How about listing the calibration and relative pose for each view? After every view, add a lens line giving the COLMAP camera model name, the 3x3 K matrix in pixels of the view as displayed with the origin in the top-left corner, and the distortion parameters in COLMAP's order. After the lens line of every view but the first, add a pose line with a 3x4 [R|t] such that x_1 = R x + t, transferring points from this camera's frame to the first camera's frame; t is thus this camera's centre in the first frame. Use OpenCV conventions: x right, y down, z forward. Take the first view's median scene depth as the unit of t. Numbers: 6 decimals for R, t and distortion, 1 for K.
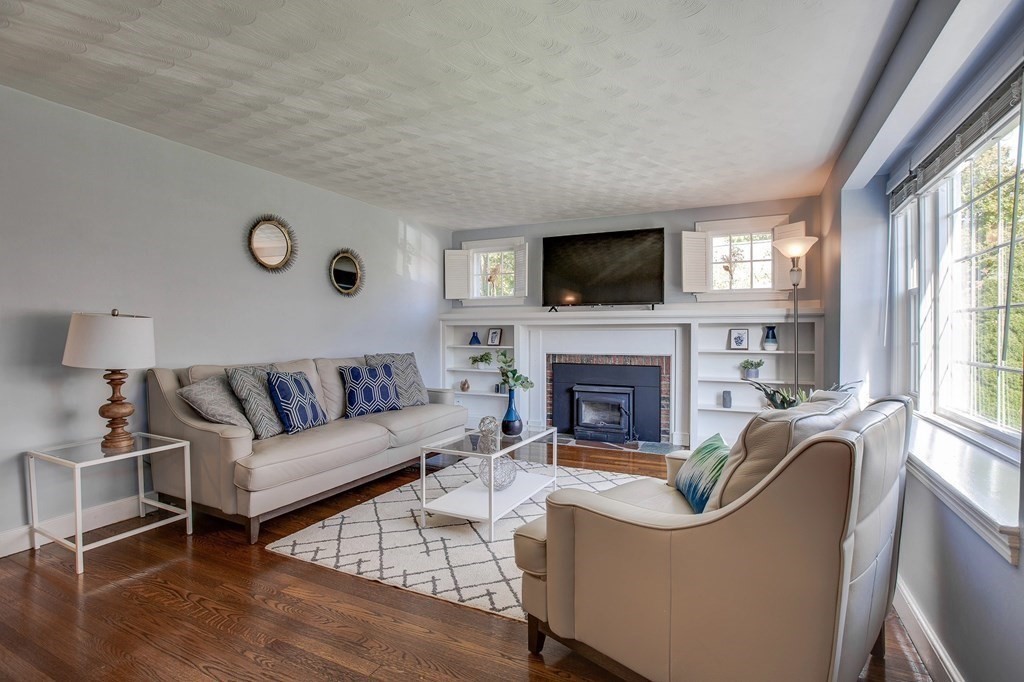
lens RADIAL K [[486.8, 0, 509.9], [0, 486.8, 336.8], [0, 0, 1]] dist [-0.032437, 0.000497]
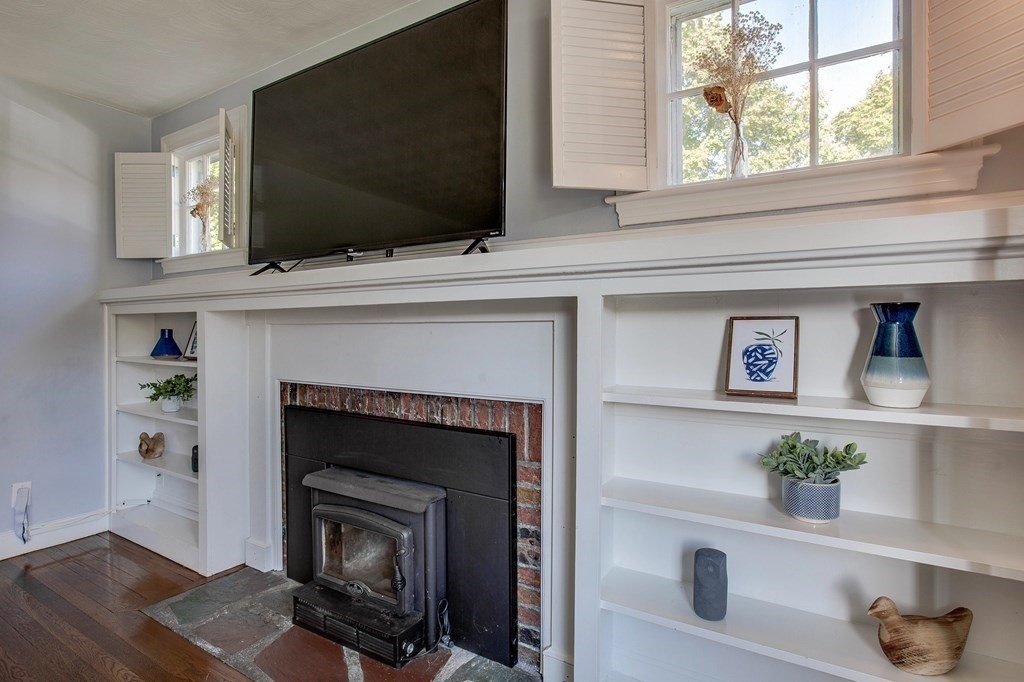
lens RADIAL K [[486.8, 0, 521.0], [0, 486.8, 339.8], [0, 0, 1]] dist [-0.032437, 0.000497]
pose [[0.994793, 0.004225, -0.101829, 0.348486], [-0.003356, 0.999956, 0.008703, -0.005084], [0.101862, -0.008316, 0.994764, 0.682297]]
